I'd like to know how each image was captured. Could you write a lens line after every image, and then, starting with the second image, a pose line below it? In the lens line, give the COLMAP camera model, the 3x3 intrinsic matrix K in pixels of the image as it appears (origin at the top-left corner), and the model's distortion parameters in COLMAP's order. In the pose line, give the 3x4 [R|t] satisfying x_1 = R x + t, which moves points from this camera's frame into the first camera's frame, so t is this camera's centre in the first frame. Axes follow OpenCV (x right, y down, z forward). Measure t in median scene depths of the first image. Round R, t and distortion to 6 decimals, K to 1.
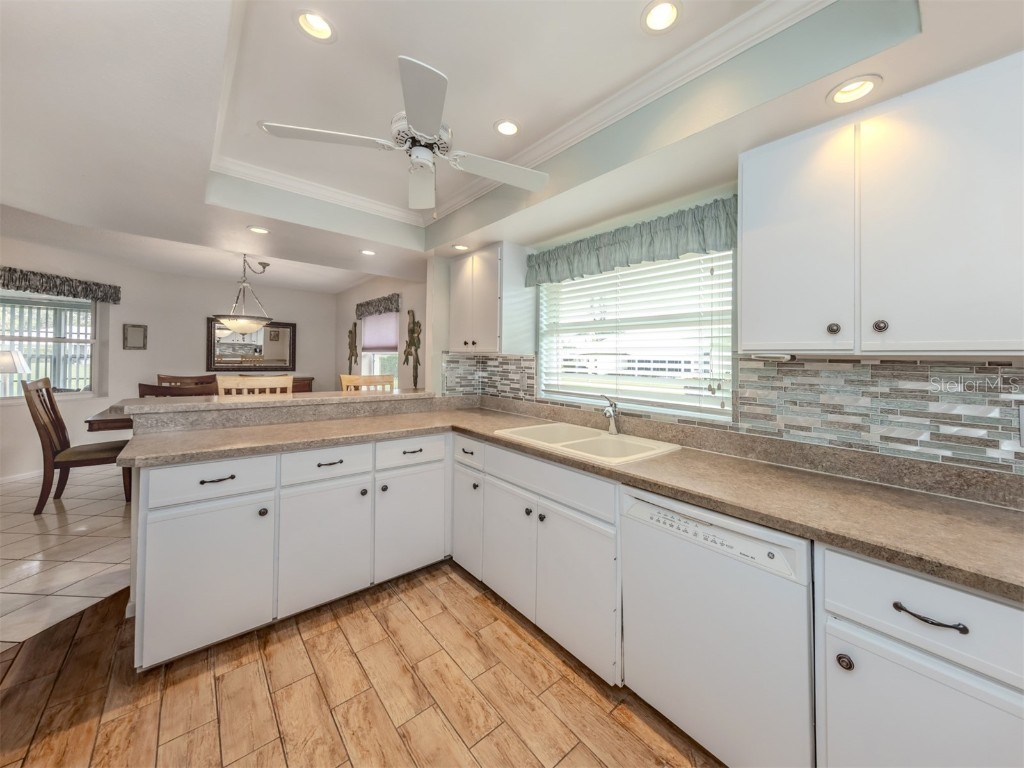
lens RADIAL K [[384.8, 0, 536.7], [0, 384.8, 355.7], [0, 0, 1]] dist [0.009431, -0.000442]
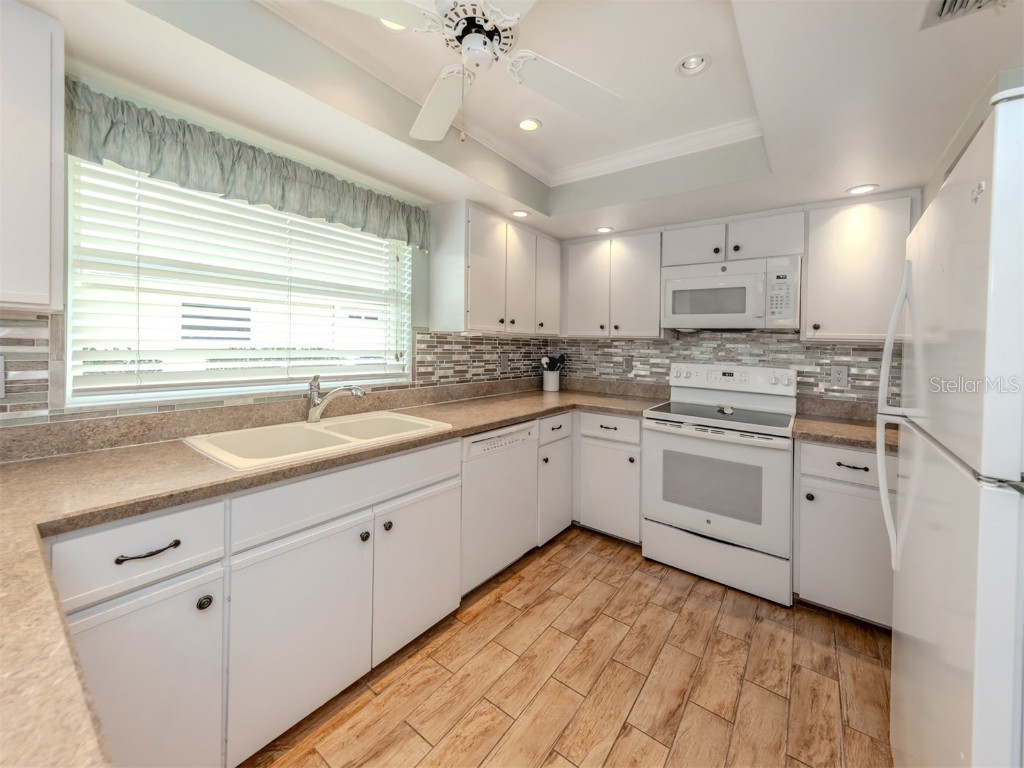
lens RADIAL K [[384.8, 0, 539.9], [0, 384.8, 338.0], [0, 0, 1]] dist [0.009431, -0.000442]
pose [[-0.224412, 0.000093, 0.974494, -0.817354], [-0.030284, 0.999516, -0.007069, 0.021480], [-0.974024, -0.031098, -0.224300, 0.838390]]
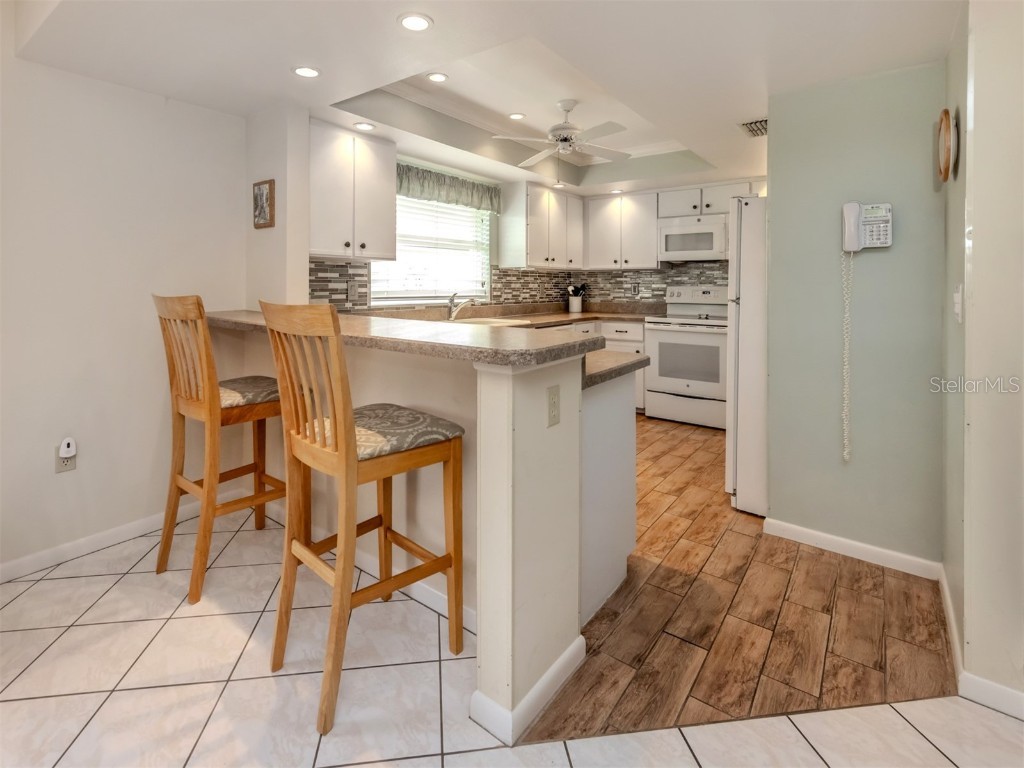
lens RADIAL K [[492.0, 0, 506.9], [0, 492.0, 295.7], [0, 0, 1]] dist [0.001567, -0.001628]
pose [[-0.188601, -0.032013, 0.981532, -1.887365], [-0.004647, 0.999486, 0.031706, 0.062767], [-0.982043, 0.001419, -0.188652, 1.333134]]
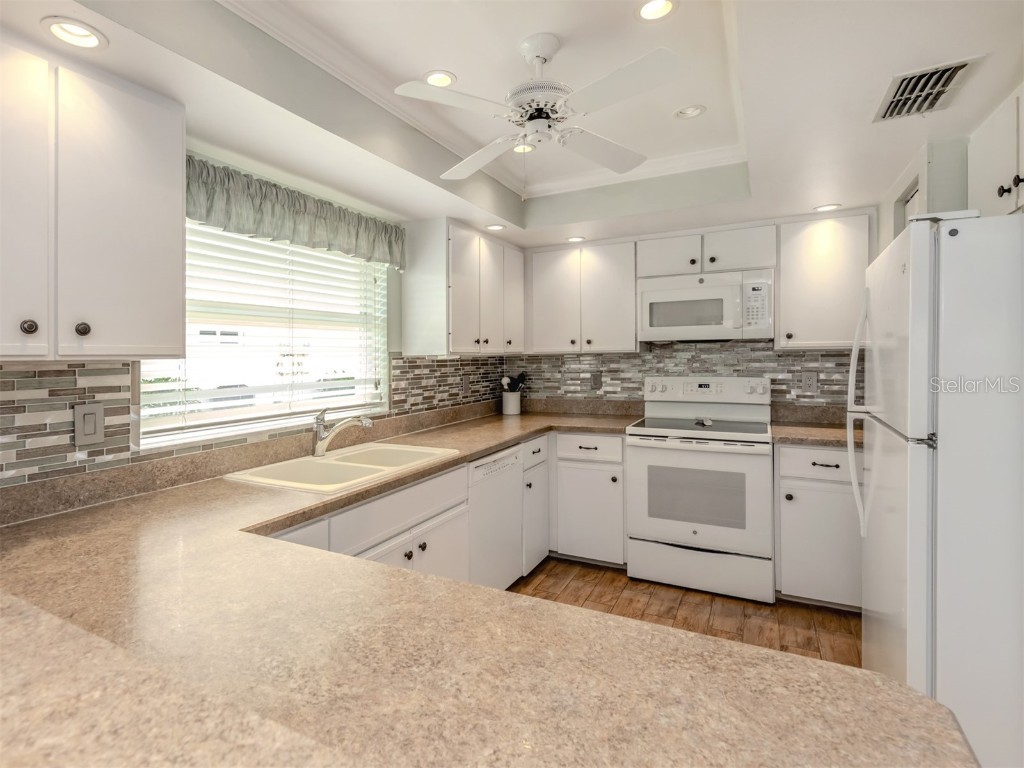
lens RADIAL K [[518.6, 0, 481.7], [0, 518.6, 359.2], [0, 0, 1]] dist [0.007998, 0.004104]
pose [[-0.339527, -0.008936, 0.940554, -1.075233], [0.011849, 0.999835, 0.013776, -0.007411], [-0.940522, 0.015822, -0.339365, 1.225647]]
